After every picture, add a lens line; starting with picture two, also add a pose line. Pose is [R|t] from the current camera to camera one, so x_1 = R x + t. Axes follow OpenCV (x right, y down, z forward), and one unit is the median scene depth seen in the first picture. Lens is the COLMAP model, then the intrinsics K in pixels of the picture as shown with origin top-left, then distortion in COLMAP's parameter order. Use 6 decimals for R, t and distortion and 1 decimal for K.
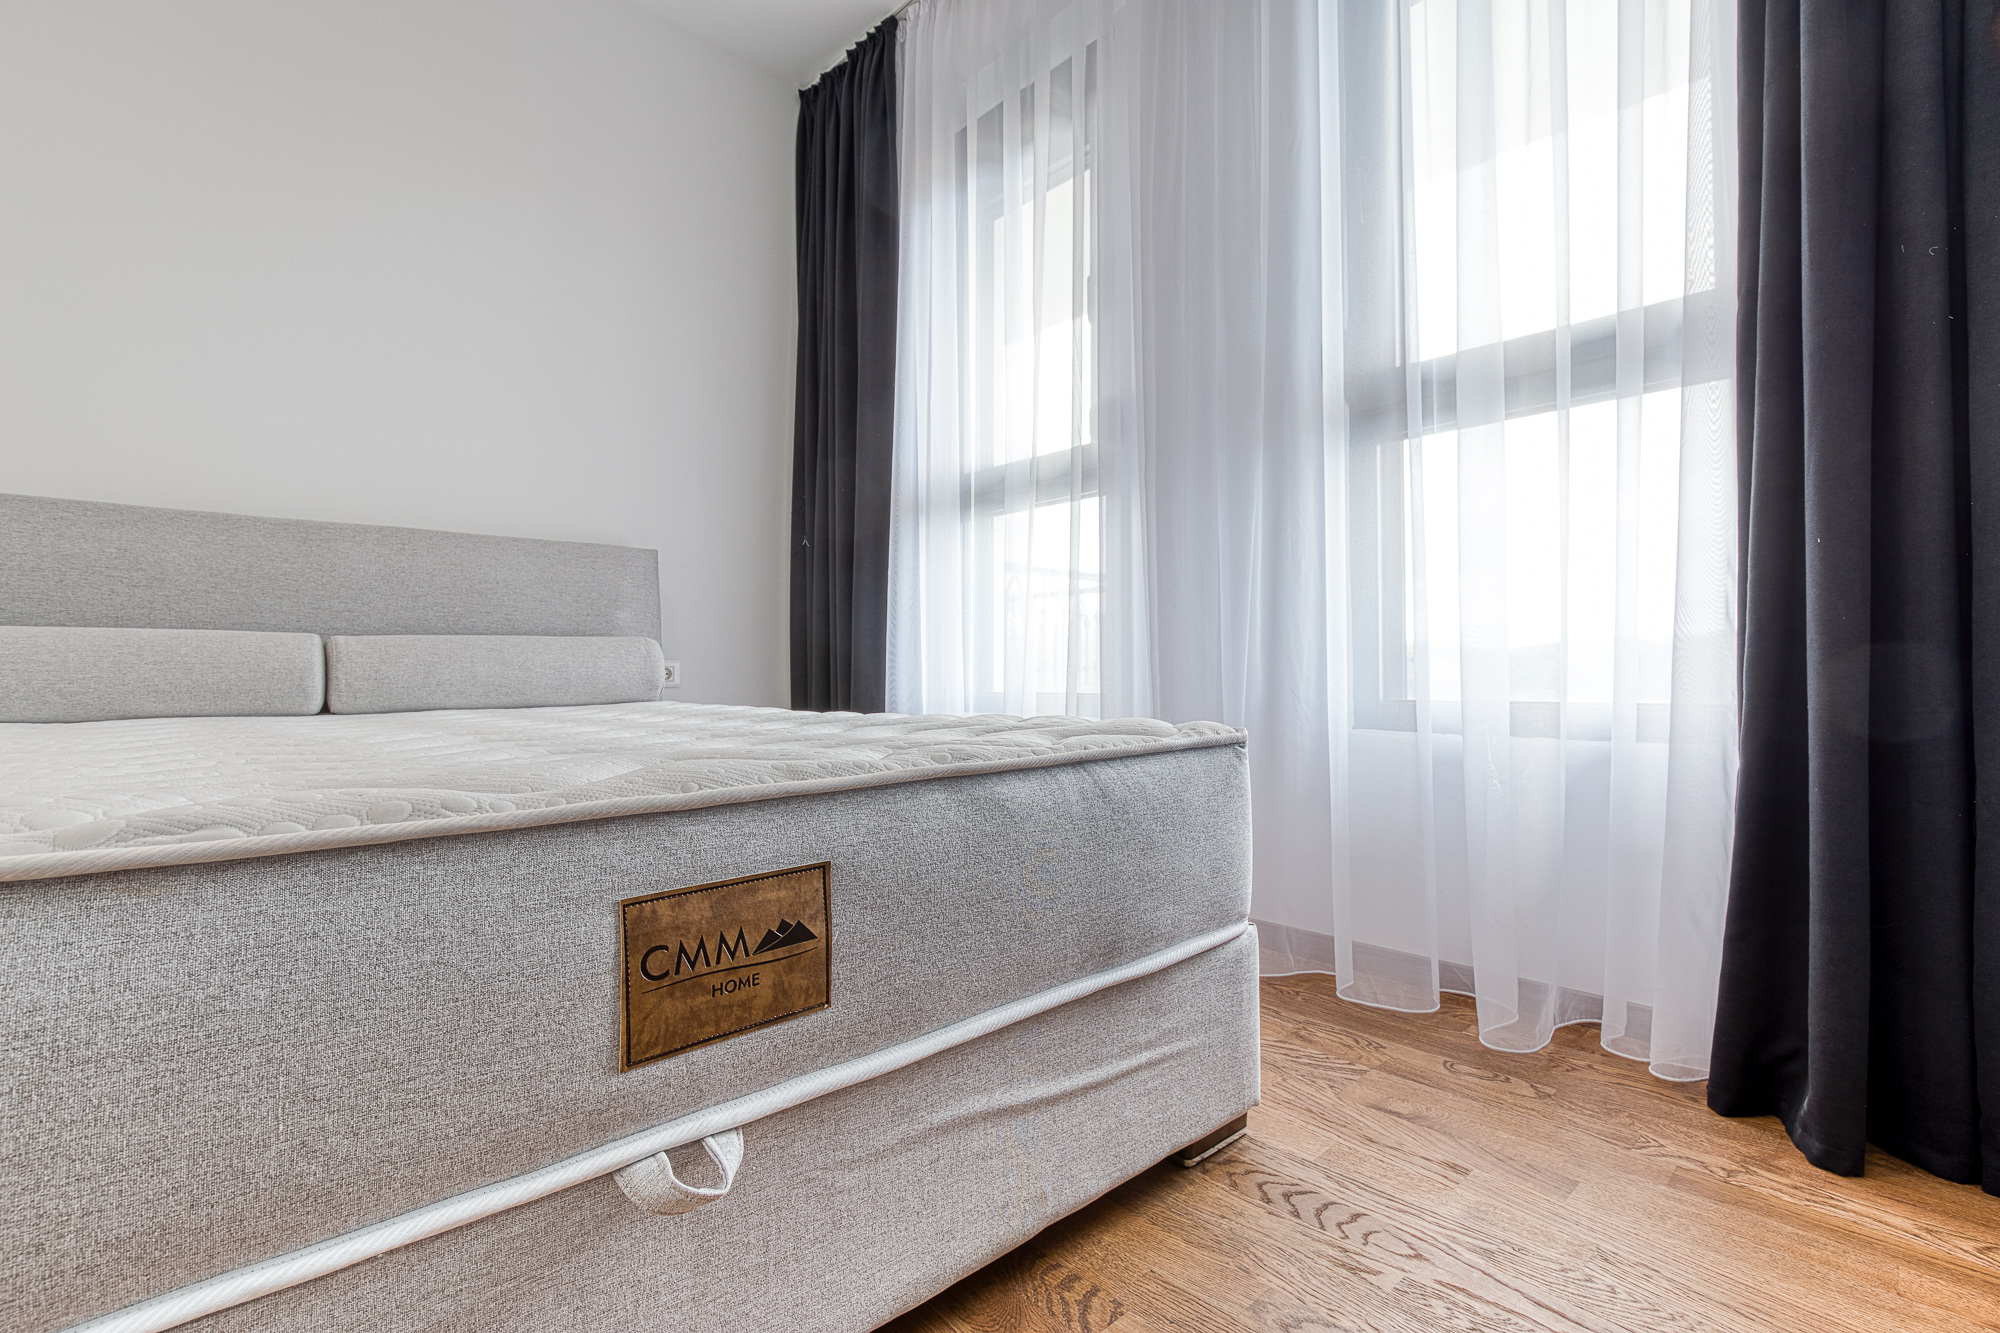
lens RADIAL K [[915.2, 0, 998.6], [0, 915.2, 653.0], [0, 0, 1]] dist [-0.006528, 0.000664]
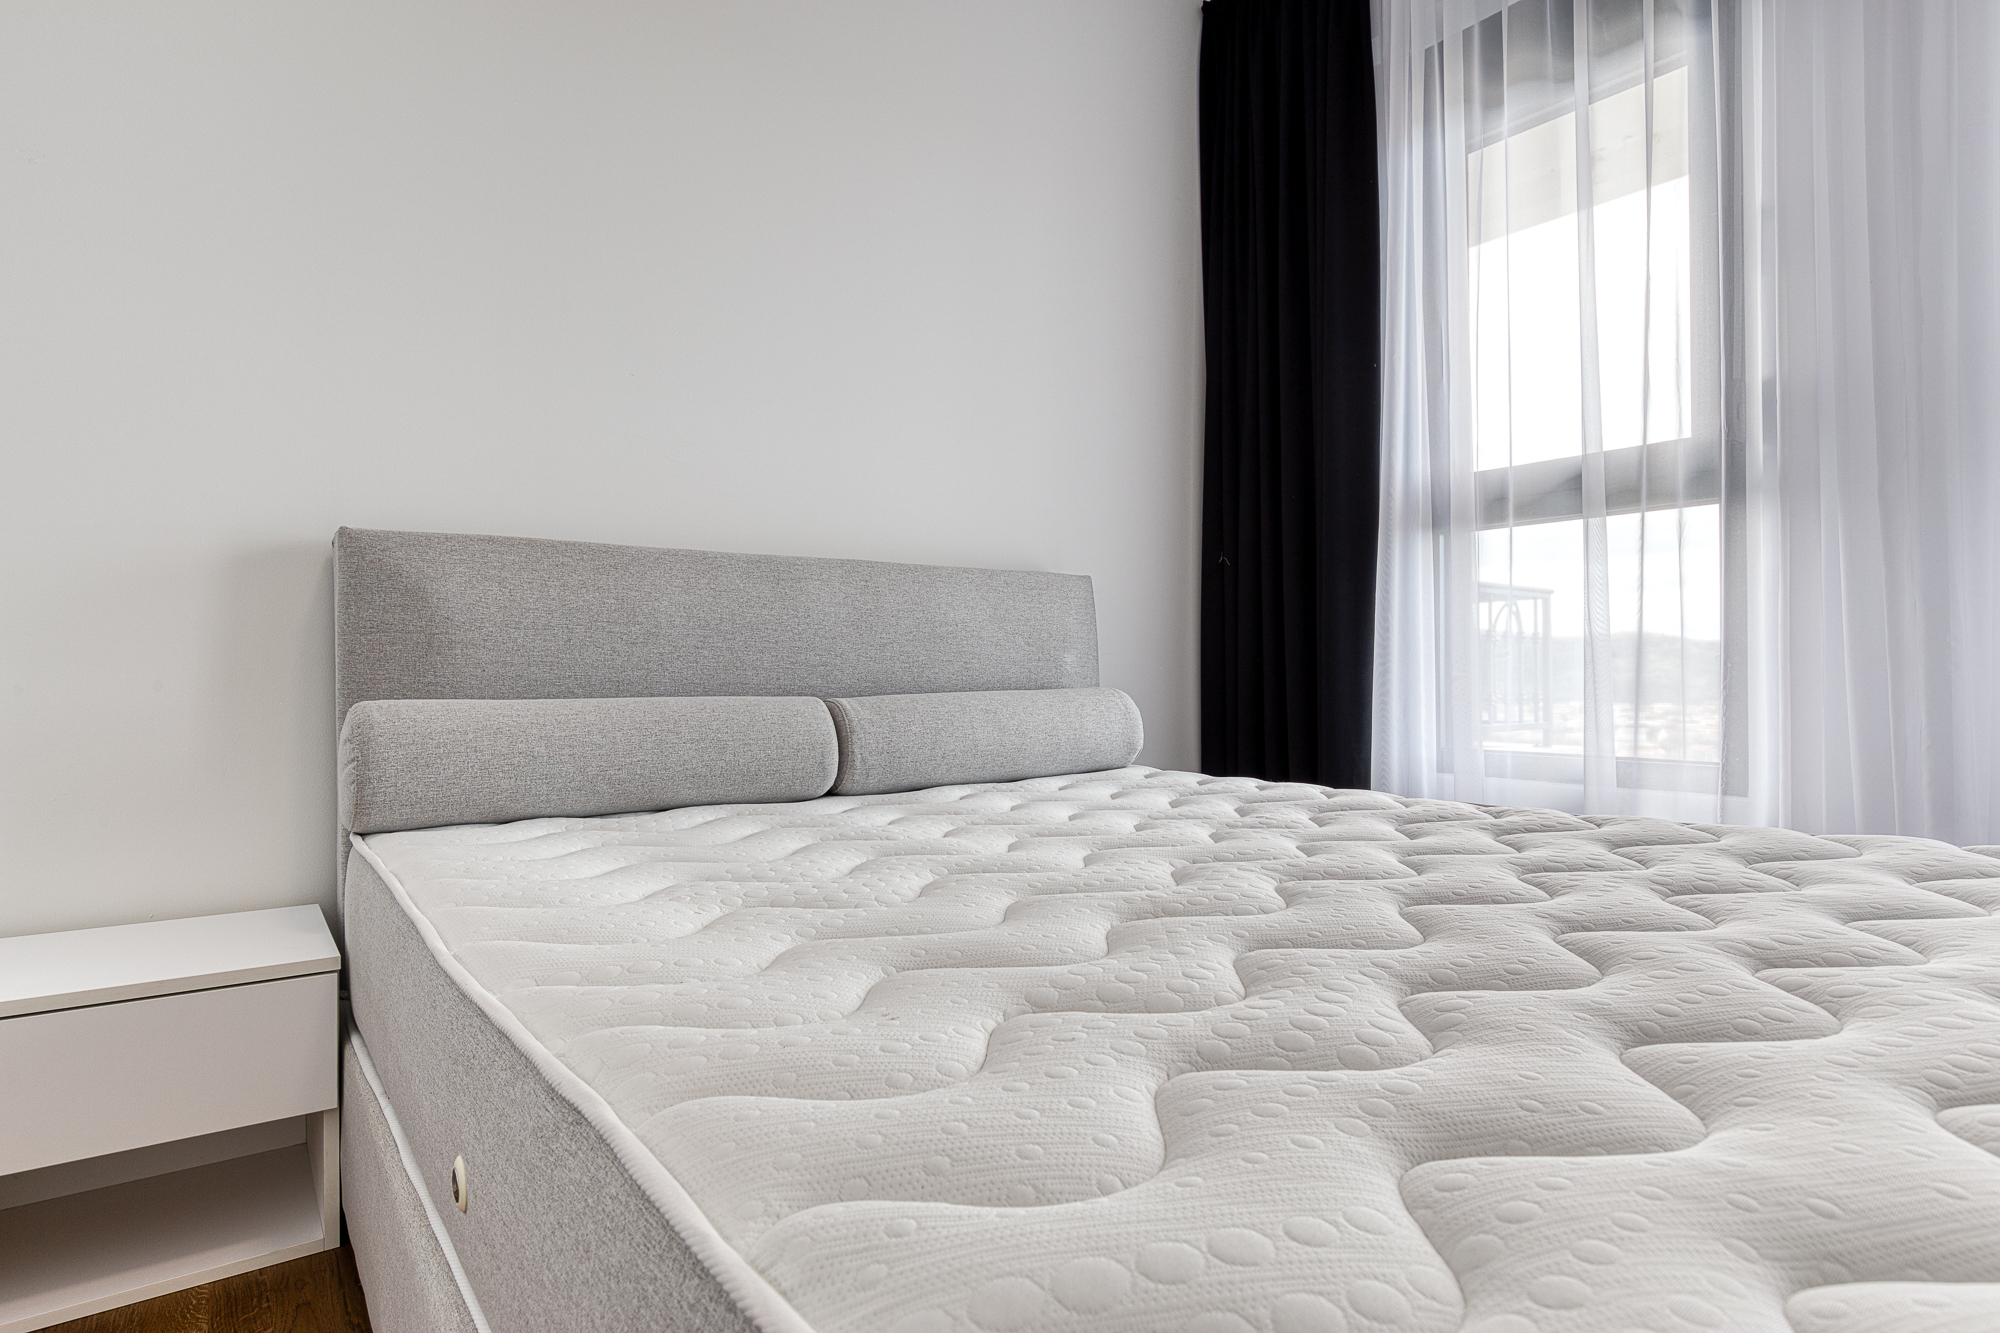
lens RADIAL K [[1061.8, 0, 1007.7], [0, 1061.8, 671.4], [0, 0, 1]] dist [-0.002636, 0.000274]
pose [[0.994924, 0.001482, -0.100619, -0.715286], [0.000468, 0.999813, 0.019350, -0.093547], [0.100628, -0.019298, 0.994737, 0.090594]]
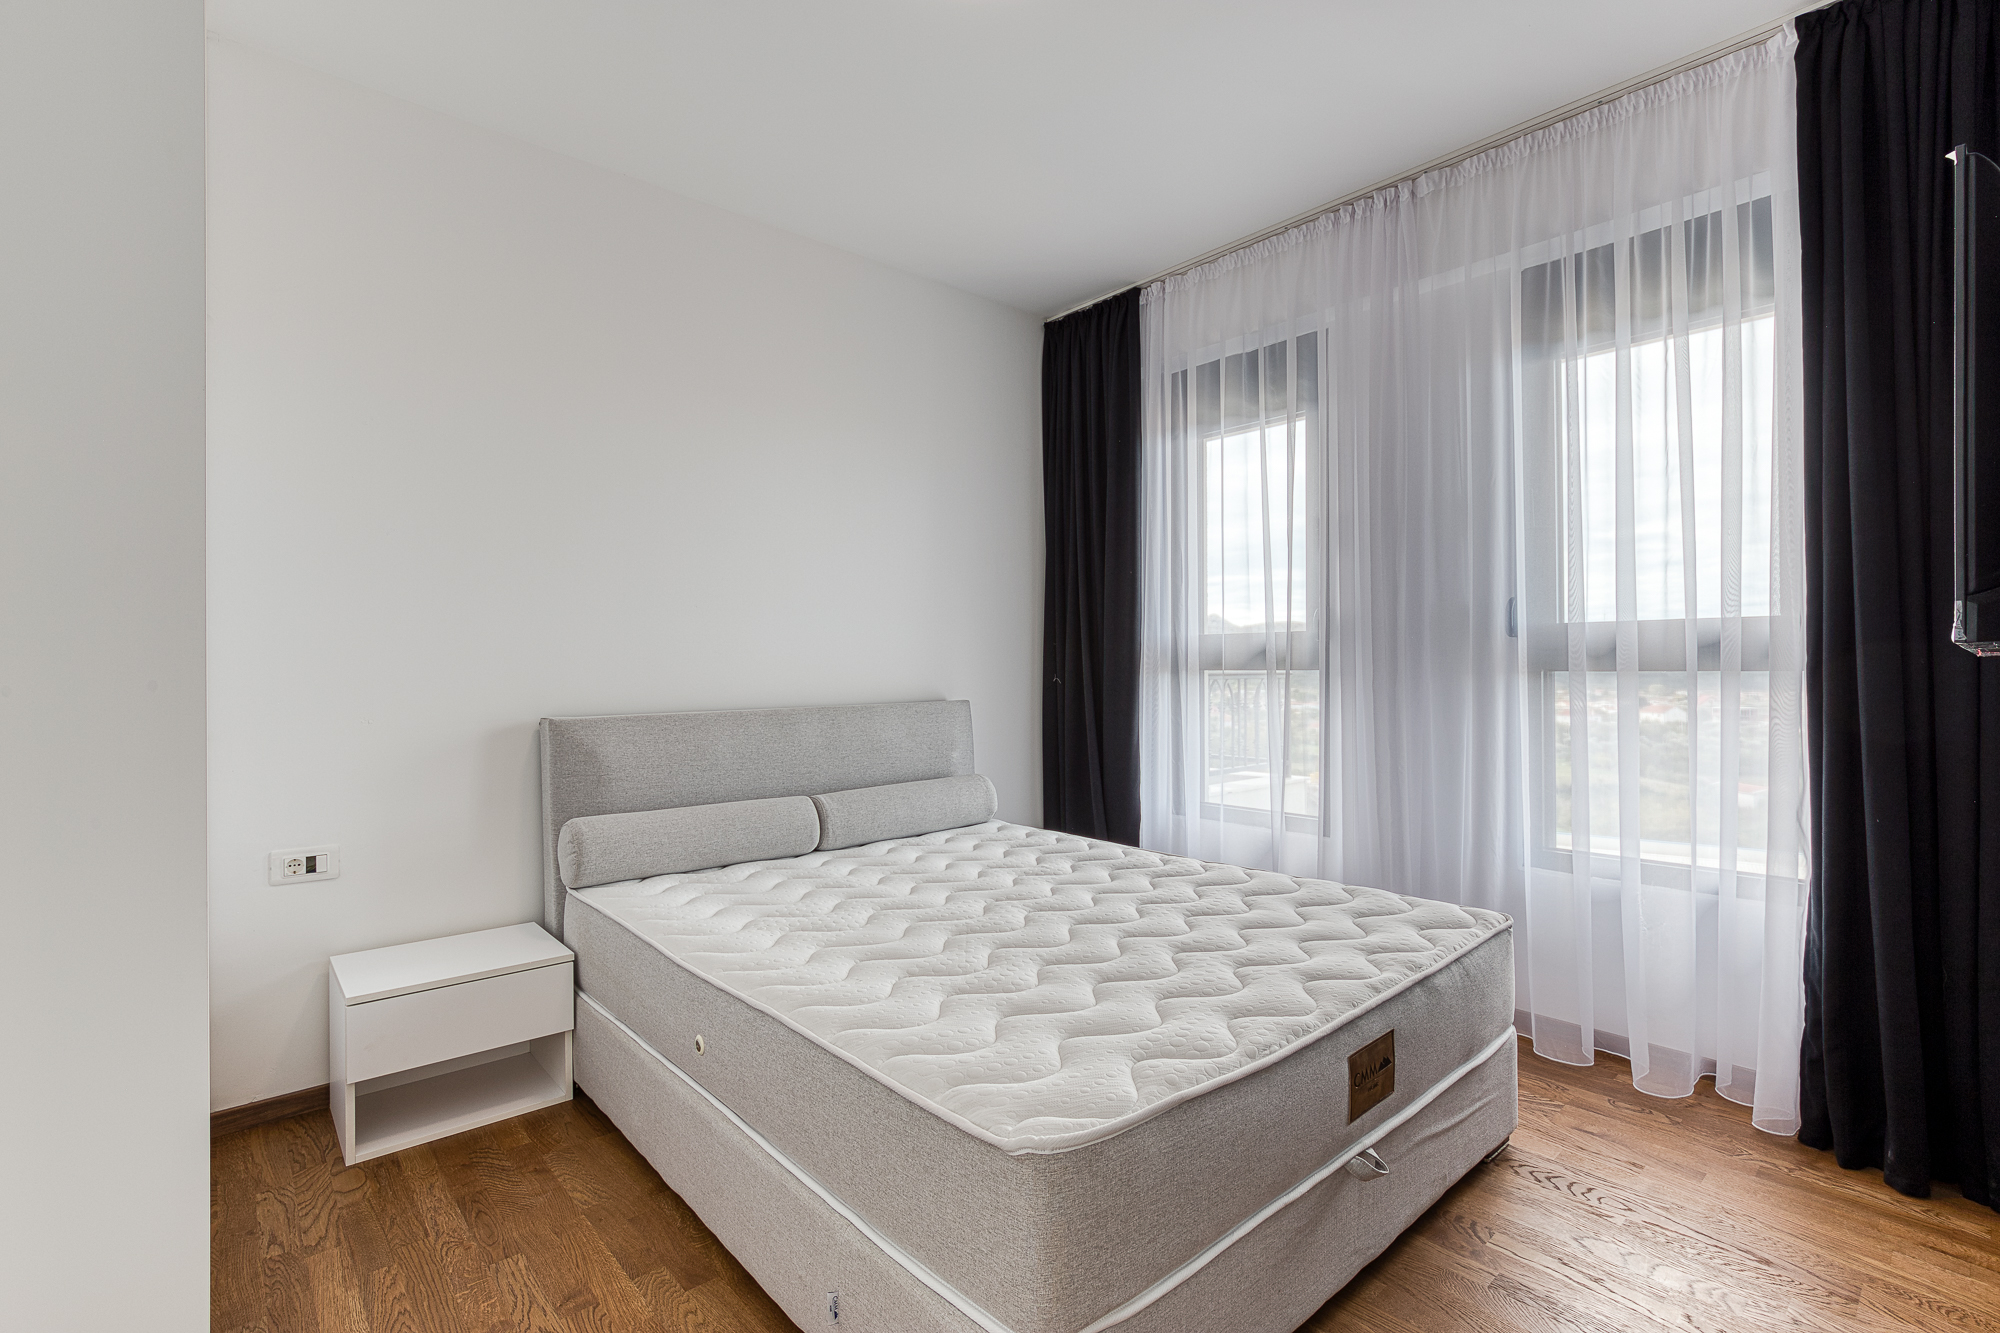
lens RADIAL K [[915.2, 0, 997.6], [0, 915.2, 669.0], [0, 0, 1]] dist [-0.006528, 0.000664]
pose [[0.999447, -0.002545, -0.033145, -0.583201], [0.003304, 0.999733, 0.022862, -0.385824], [0.033078, -0.022959, 0.999189, -0.684919]]
